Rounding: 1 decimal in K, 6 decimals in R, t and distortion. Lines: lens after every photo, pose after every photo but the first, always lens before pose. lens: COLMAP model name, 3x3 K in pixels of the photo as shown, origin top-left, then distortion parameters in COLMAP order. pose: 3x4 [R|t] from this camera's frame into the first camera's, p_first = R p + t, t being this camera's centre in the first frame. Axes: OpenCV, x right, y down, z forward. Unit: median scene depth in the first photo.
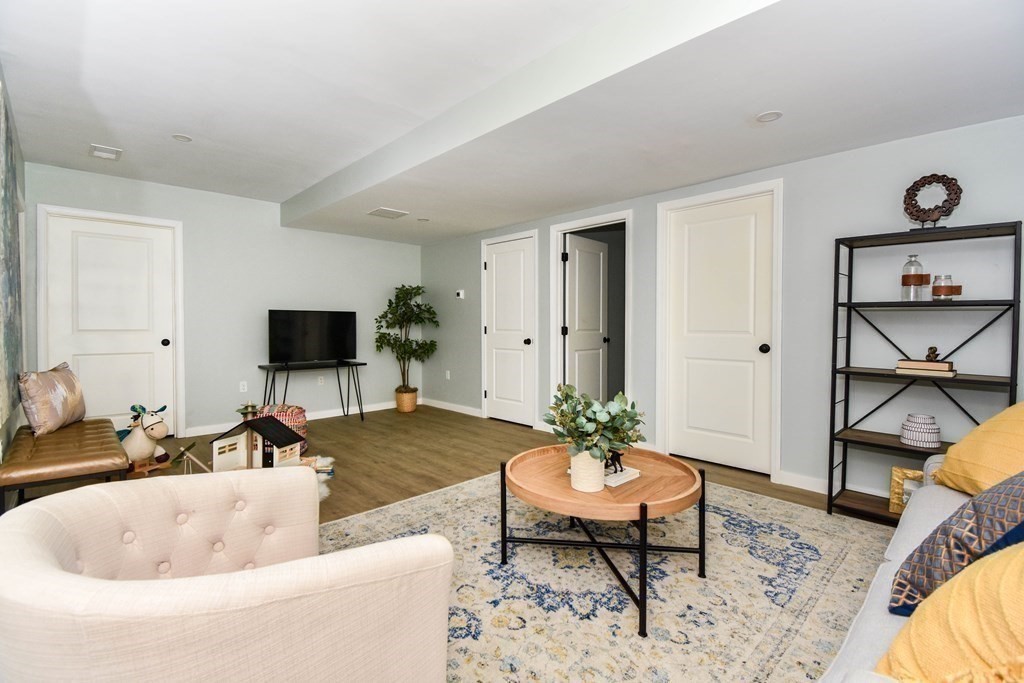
lens RADIAL K [[453.8, 0, 547.2], [0, 453.8, 338.8], [0, 0, 1]] dist [-0.000663, -0.000159]
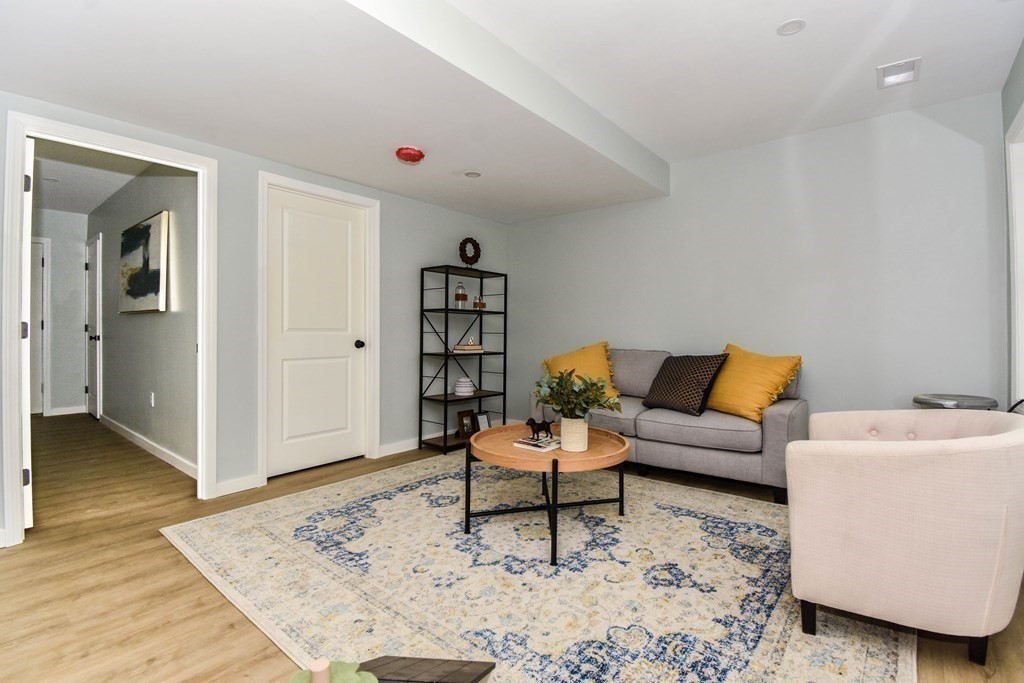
lens RADIAL K [[449.1, 0, 493.6], [0, 449.1, 327.3], [0, 0, 1]] dist [0.000347, 0.000003]
pose [[-0.023622, 0.003578, 0.999715, -0.701556], [0.029639, 0.999557, -0.002877, -0.007268], [-0.999282, 0.029563, -0.023718, 0.759657]]
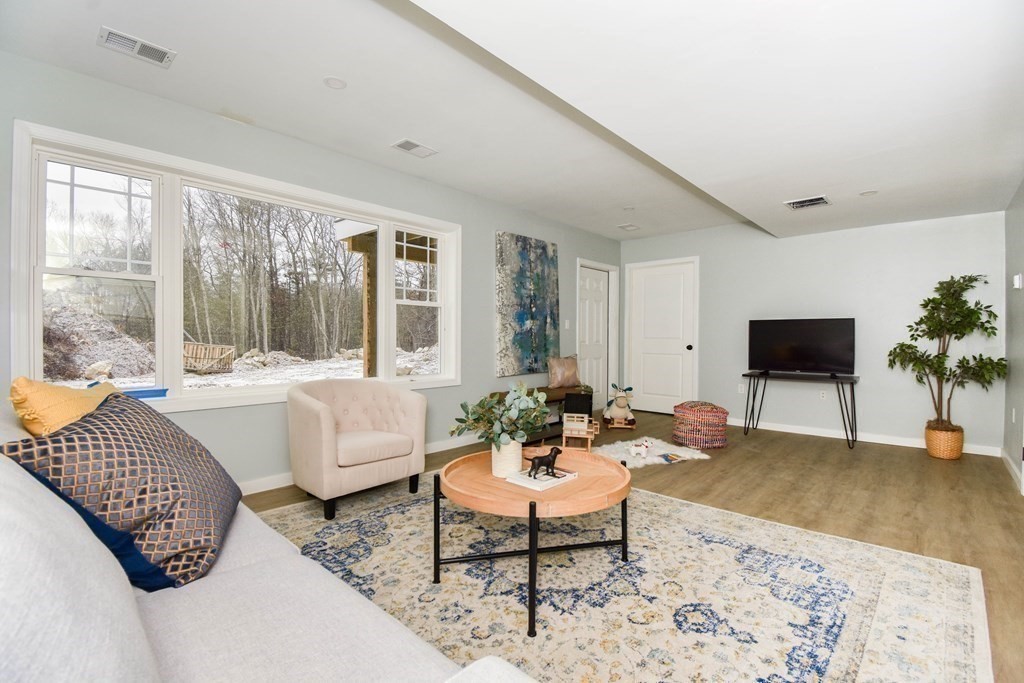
lens RADIAL K [[473.7, 0, 508.8], [0, 473.7, 338.1], [0, 0, 1]] dist [-0.002202, -0.000491]
pose [[0.007983, 0.001132, -0.999967, 0.764725], [-0.033010, 0.999455, 0.000868, -0.003844], [0.999423, 0.033002, 0.008016, 0.601696]]
